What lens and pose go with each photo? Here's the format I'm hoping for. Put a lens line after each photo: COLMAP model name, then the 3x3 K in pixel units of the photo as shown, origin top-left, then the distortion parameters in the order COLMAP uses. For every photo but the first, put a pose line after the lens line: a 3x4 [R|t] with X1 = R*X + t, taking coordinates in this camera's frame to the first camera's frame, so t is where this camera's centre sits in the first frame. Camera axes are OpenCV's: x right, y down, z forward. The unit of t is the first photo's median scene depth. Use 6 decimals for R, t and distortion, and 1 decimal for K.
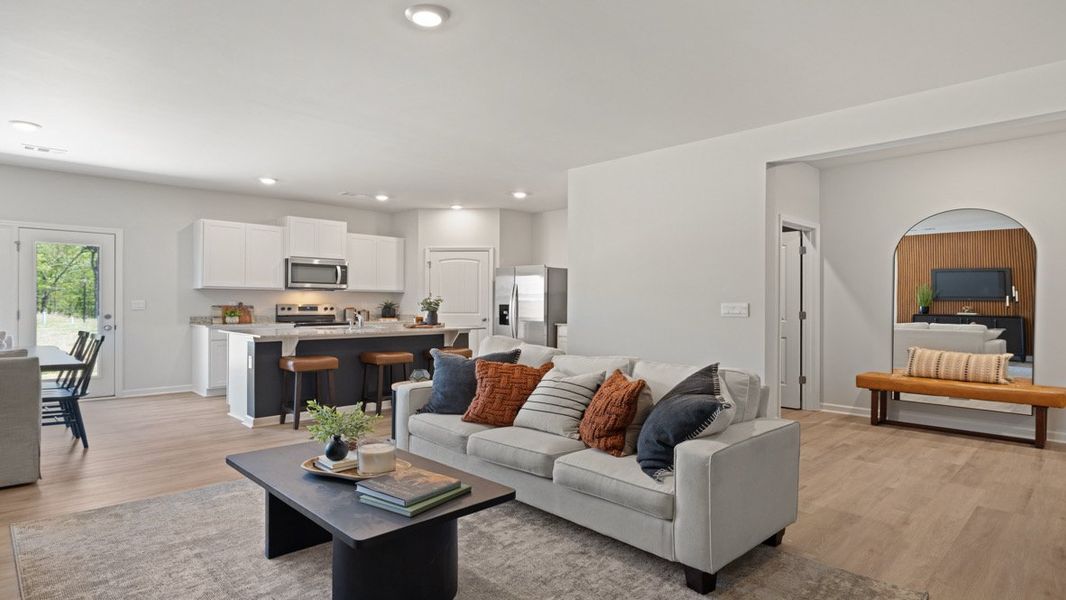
lens RADIAL K [[565.4, 0, 532.8], [0, 565.4, 304.4], [0, 0, 1]] dist [-0.001994, -0.000235]
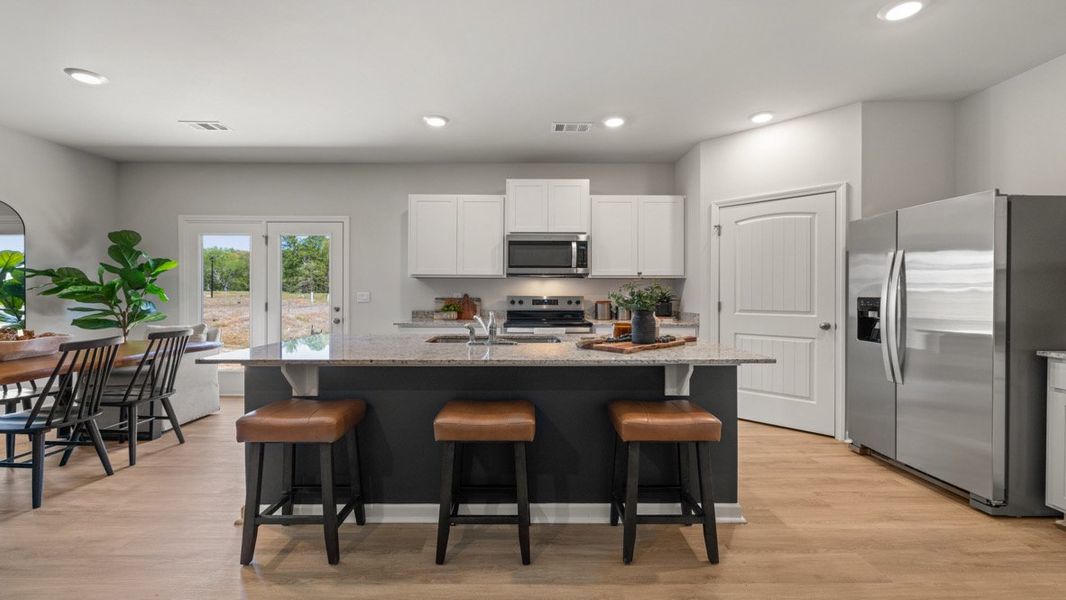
lens RADIAL K [[454.9, 0, 532.2], [0, 454.9, 292.5], [0, 0, 1]] dist [0.010559, 0.000134]
pose [[0.720756, -0.005435, -0.693168, 0.010736], [-0.000346, 0.999966, -0.008200, -0.000265], [0.693189, 0.006150, 0.720730, 0.567987]]
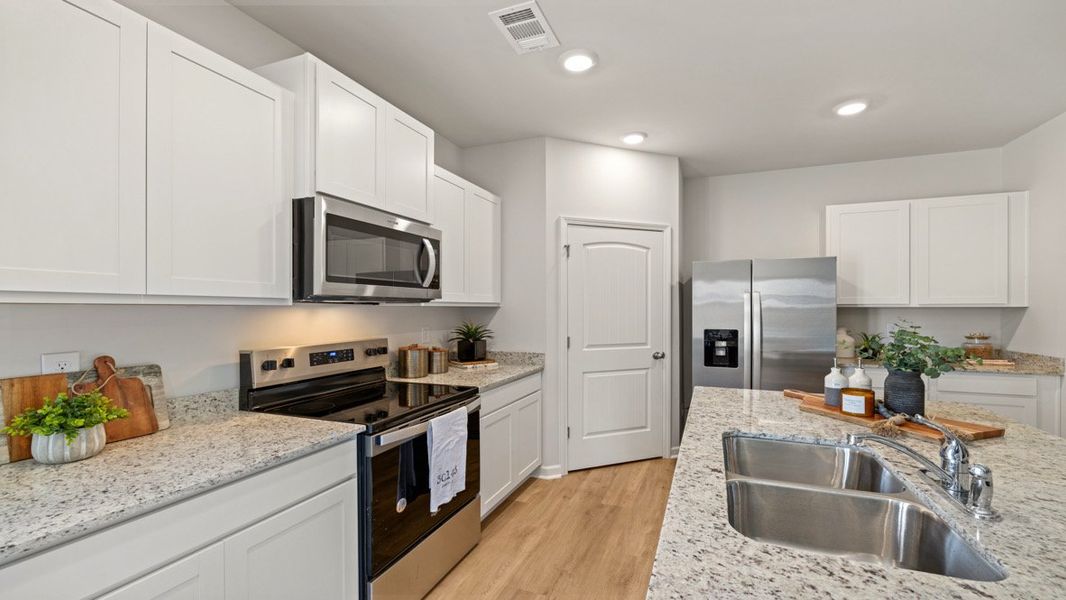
lens RADIAL K [[449.9, 0, 532.7], [0, 449.9, 304.5], [0, 0, 1]] dist [-0.000065, 0.000168]
pose [[0.913925, -0.003490, 0.405867, -0.410340], [0.007736, 0.999931, -0.008822, -0.022058], [-0.405808, 0.011202, 0.913890, 0.717080]]
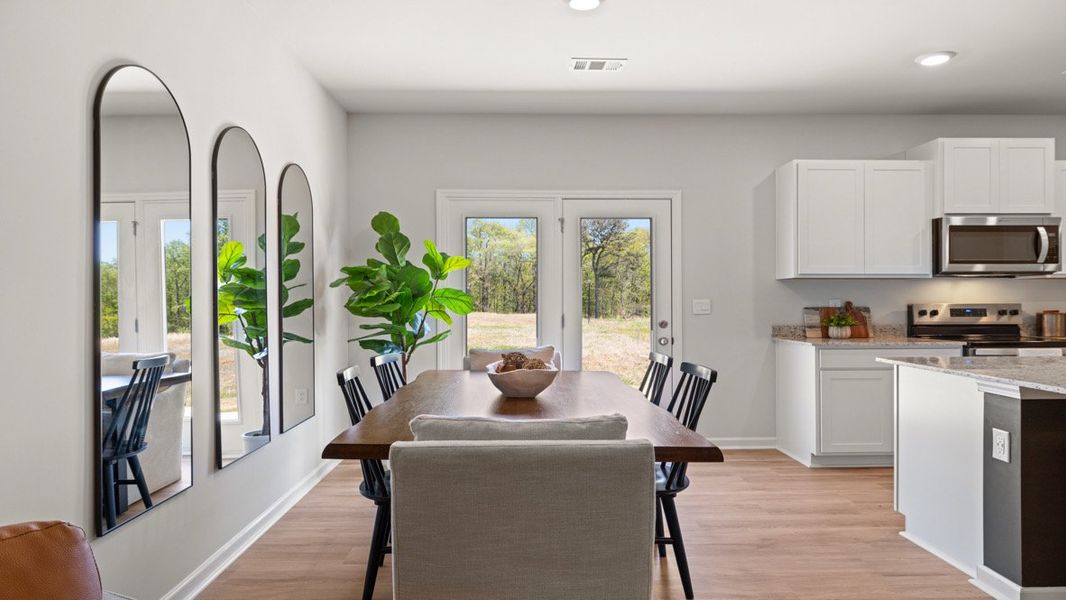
lens RADIAL K [[656.3, 0, 533.0], [0, 656.3, 300.0], [0, 0, 1]] dist [-0.005294, -0.001537]
pose [[0.734441, -0.008802, -0.678616, -0.289618], [0.005102, 0.999959, -0.007448, -0.001560], [0.678654, 0.002008, 0.734456, 0.281212]]
